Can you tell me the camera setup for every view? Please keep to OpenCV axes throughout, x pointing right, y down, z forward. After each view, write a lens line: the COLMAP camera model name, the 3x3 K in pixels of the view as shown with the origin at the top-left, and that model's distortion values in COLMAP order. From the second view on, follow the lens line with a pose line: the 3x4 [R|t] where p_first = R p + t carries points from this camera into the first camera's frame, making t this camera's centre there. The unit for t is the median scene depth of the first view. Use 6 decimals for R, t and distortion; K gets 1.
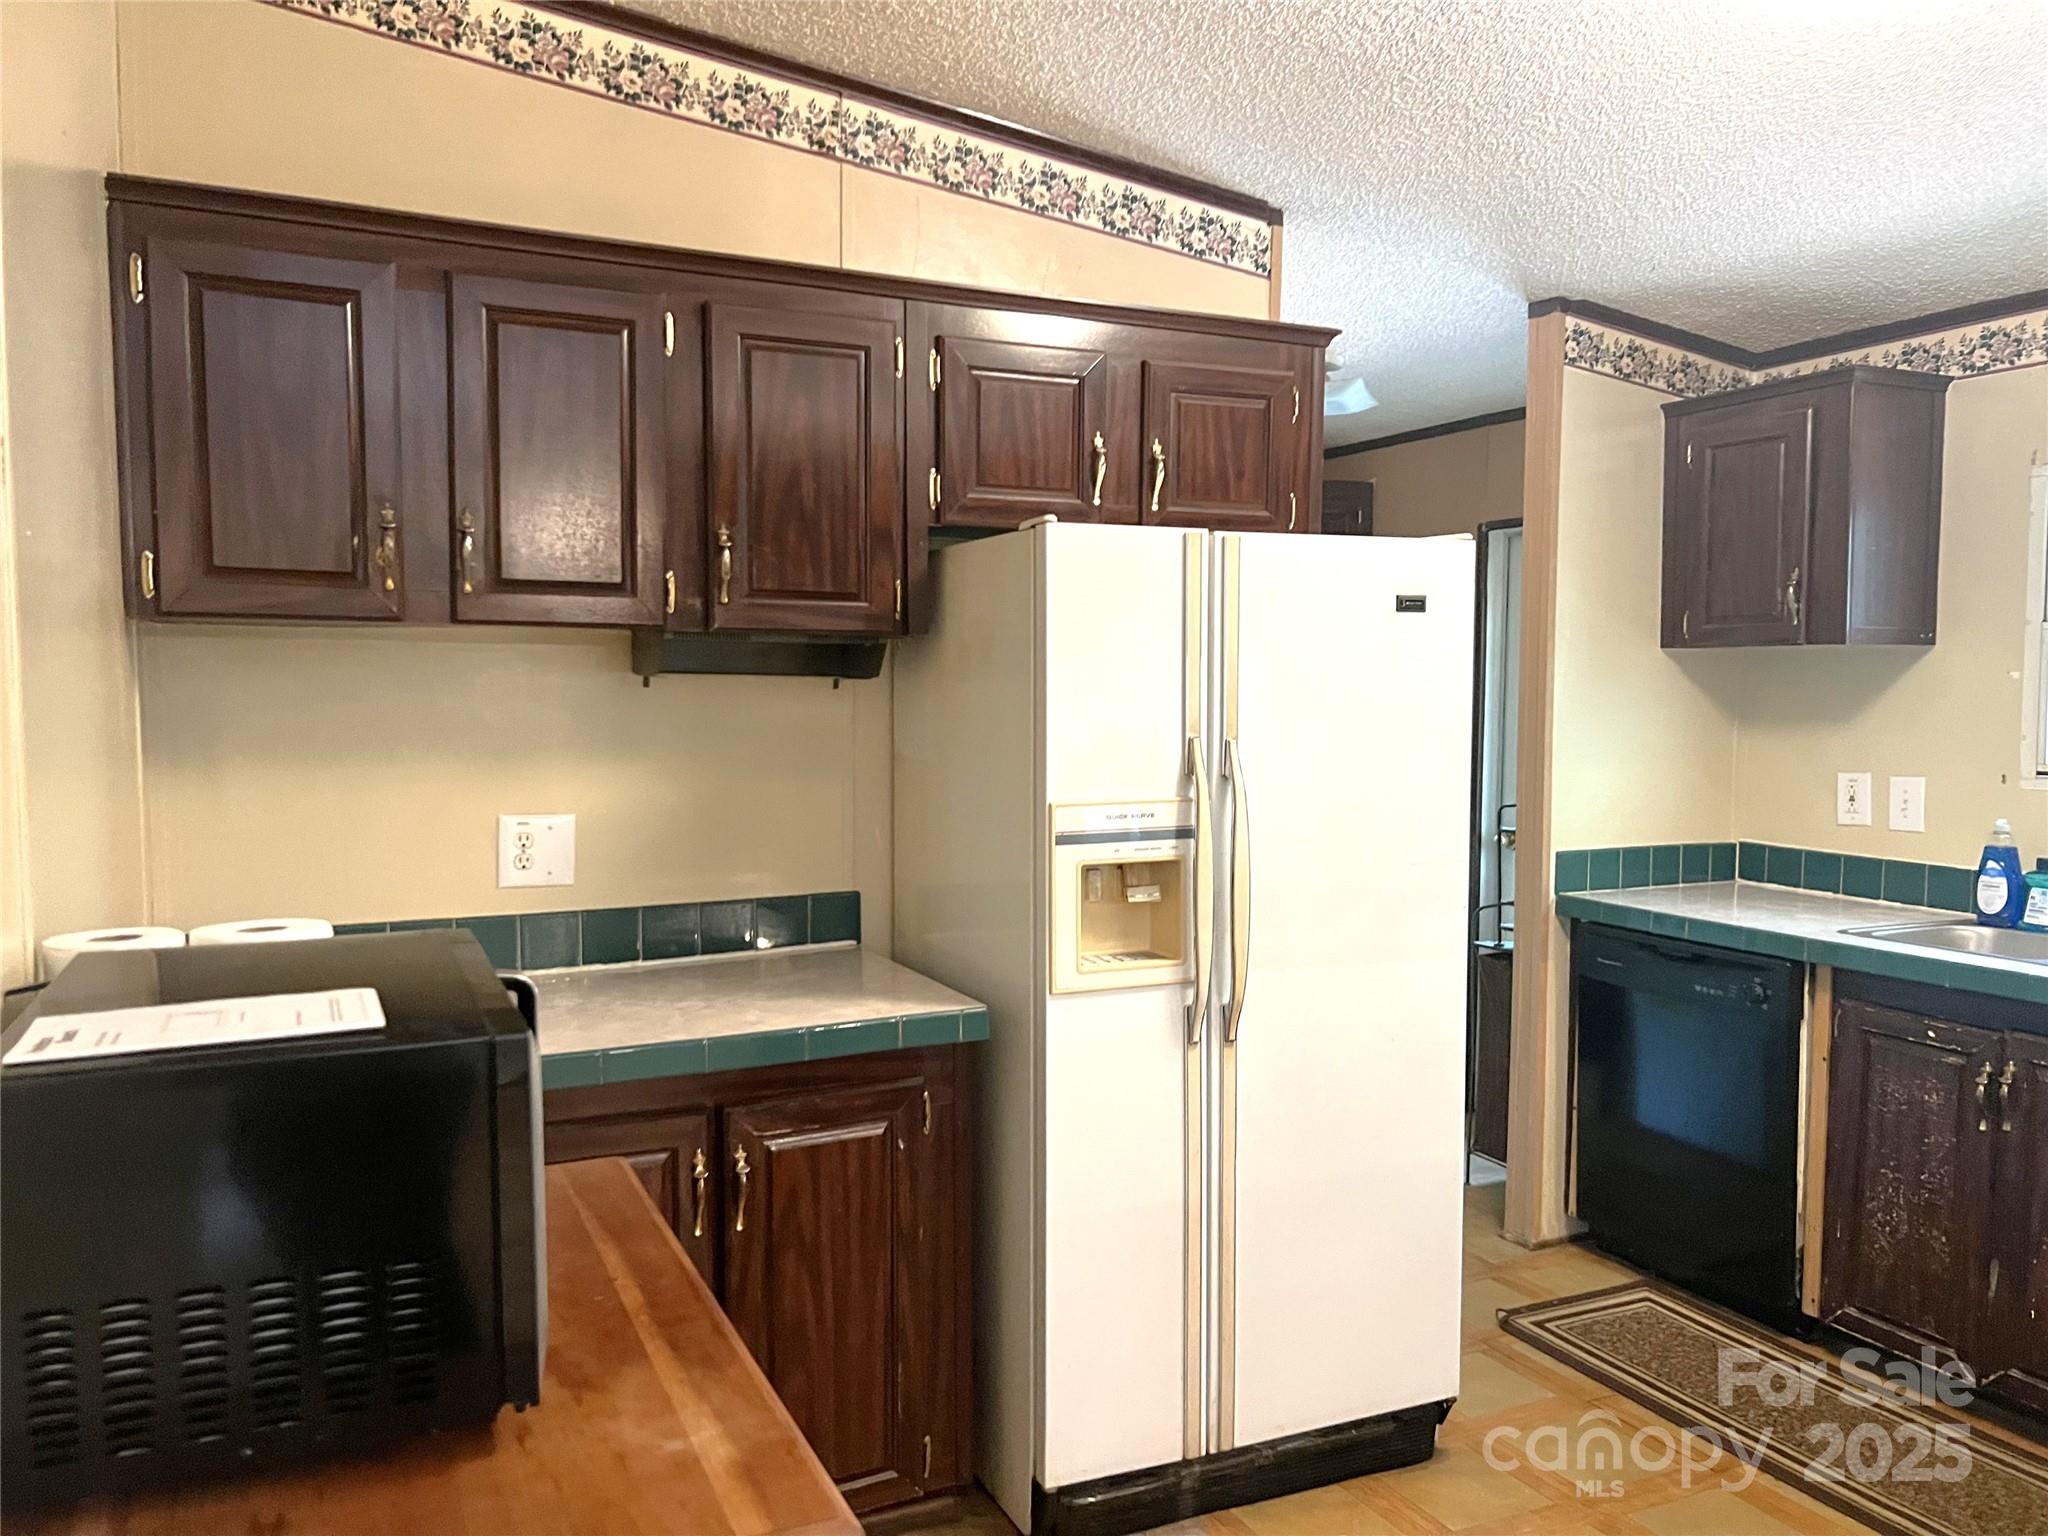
lens RADIAL K [[1534.7, 0, 1028.4], [0, 1534.7, 780.8], [0, 0, 1]] dist [0.000082, -0.006359]
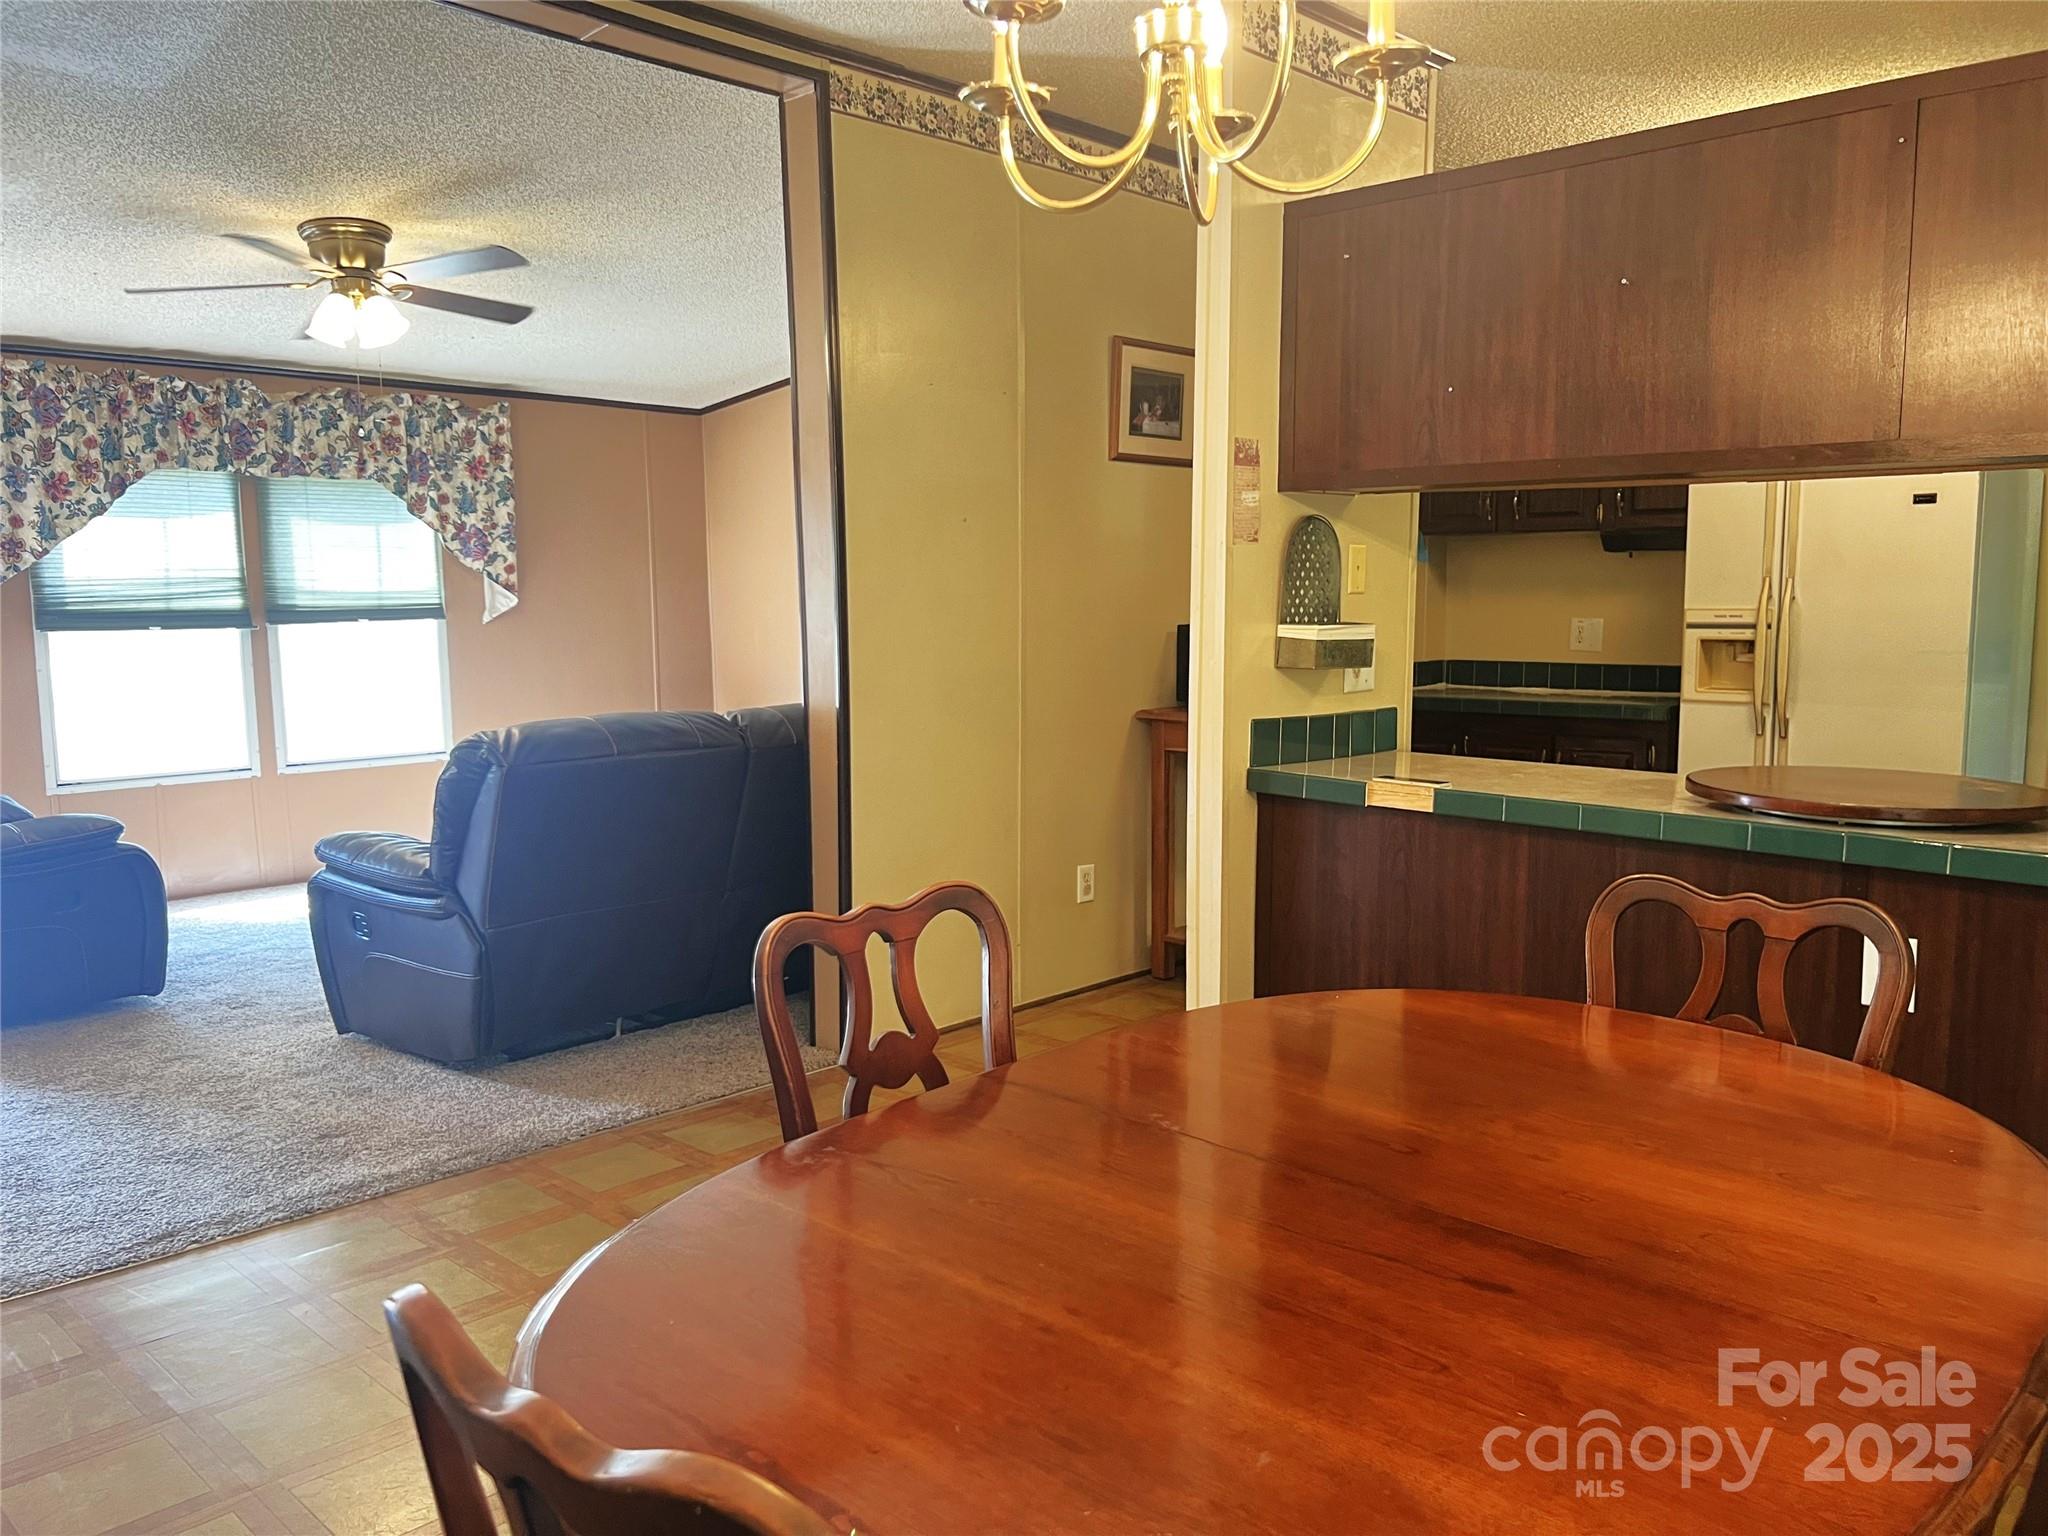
lens RADIAL K [[1525.0, 0, 1024.8], [0, 1525.0, 766.6], [0, 0, 1]] dist [-0.009861, -0.008458]
pose [[0.352284, 0.105206, -0.929961, 1.600145], [-0.048862, 0.994374, 0.093983, 0.075978], [0.934617, 0.012331, 0.355443, -0.566513]]
